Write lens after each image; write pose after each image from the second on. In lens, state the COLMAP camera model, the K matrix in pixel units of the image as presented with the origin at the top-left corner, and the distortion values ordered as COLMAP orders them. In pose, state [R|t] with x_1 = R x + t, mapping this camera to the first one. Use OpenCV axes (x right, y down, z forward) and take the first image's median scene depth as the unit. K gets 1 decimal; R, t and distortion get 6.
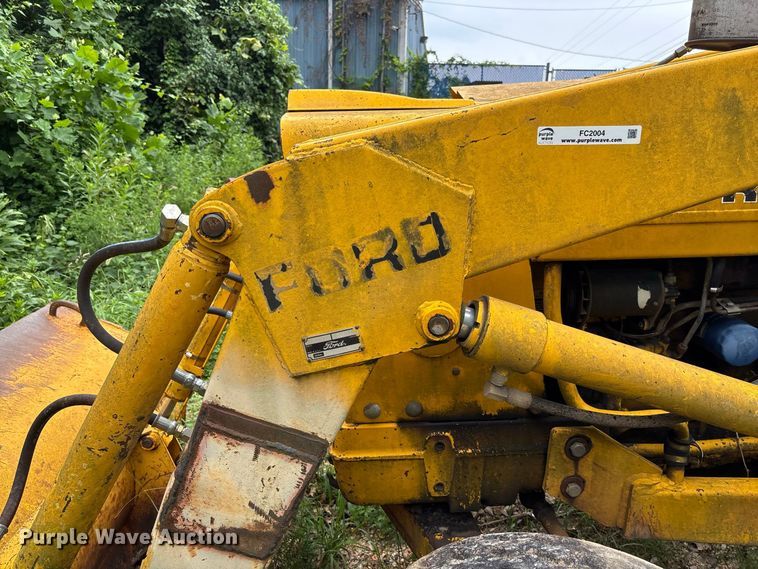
lens RADIAL K [[576.4, 0, 380.2], [0, 576.4, 284.2], [0, 0, 1]] dist [0.044543, -0.051771]
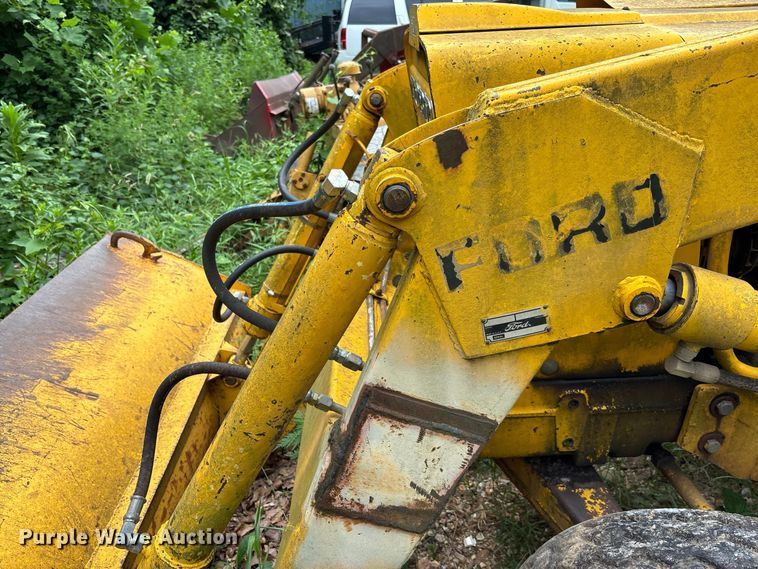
lens RADIAL K [[576.5, 0, 379.6], [0, 576.5, 286.4], [0, 0, 1]] dist [0.068564, -0.105590]
pose [[0.999721, -0.010743, -0.021021, -0.208038], [0.014244, 0.984608, 0.174194, -0.085193], [0.018826, -0.174445, 0.984487, 0.101906]]
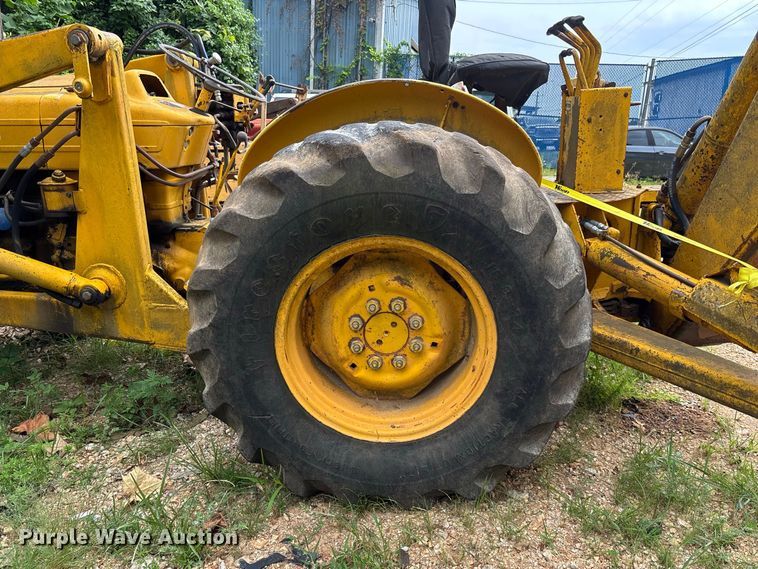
lens RADIAL K [[579.3, 0, 383.5], [0, 579.3, 287.2], [0, 0, 1]] dist [0.040390, -0.052055]
pose [[0.995549, 0.051838, -0.078707, 2.171347], [-0.050046, 0.998444, 0.024581, 0.229148], [0.079859, -0.020533, 0.996595, -0.892834]]
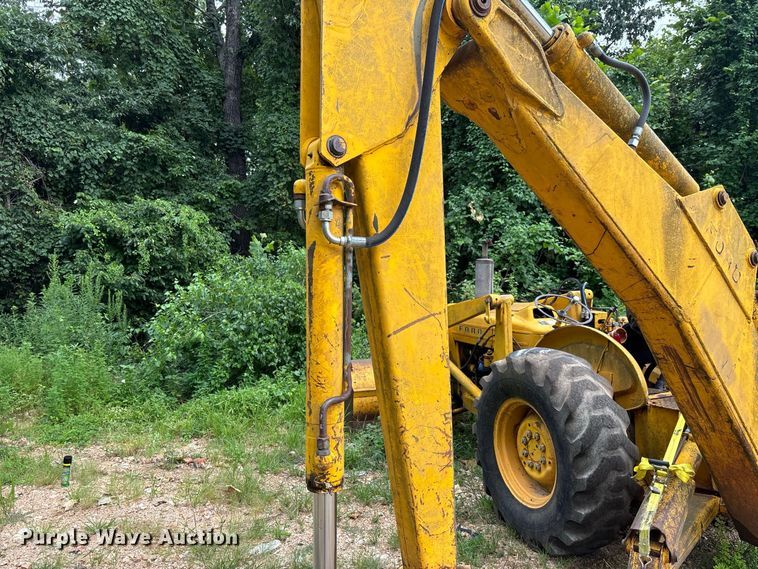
lens RADIAL K [[577.2, 0, 378.5], [0, 577.2, 288.6], [0, 0, 1]] dist [0.049628, -0.070955]
pose [[0.320009, 0.043630, -0.946409, 4.735109], [-0.237603, 0.970710, -0.035590, -0.144845], [0.917136, 0.236259, 0.321003, -1.323925]]
